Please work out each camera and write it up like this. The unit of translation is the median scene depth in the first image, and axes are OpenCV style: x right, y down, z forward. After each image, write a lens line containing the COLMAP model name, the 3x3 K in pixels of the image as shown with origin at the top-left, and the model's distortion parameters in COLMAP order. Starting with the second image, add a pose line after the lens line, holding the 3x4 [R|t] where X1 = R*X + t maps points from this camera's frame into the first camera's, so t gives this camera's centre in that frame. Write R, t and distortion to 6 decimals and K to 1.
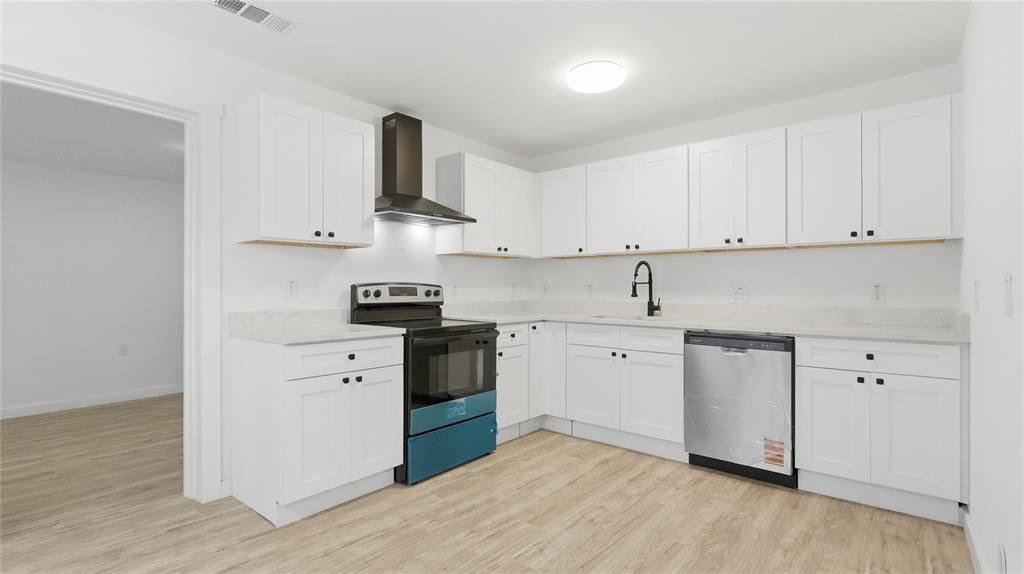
lens RADIAL K [[470.7, 0, 511.9], [0, 470.7, 285.2], [0, 0, 1]] dist [0.000173, 0.000680]
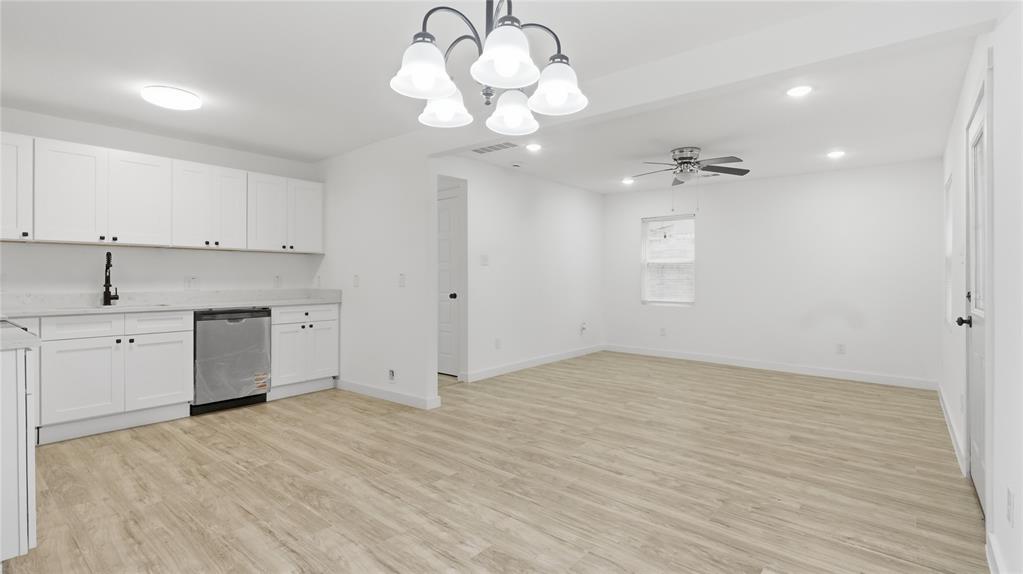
lens RADIAL K [[475.9, 0, 512.3], [0, 475.9, 283.8], [0, 0, 1]] dist [-0.001906, -0.000468]
pose [[-0.002248, -0.010666, 0.999941, -0.928272], [-0.002172, 0.999941, 0.010661, 0.006240], [-0.999995, -0.002148, -0.002271, 0.139944]]
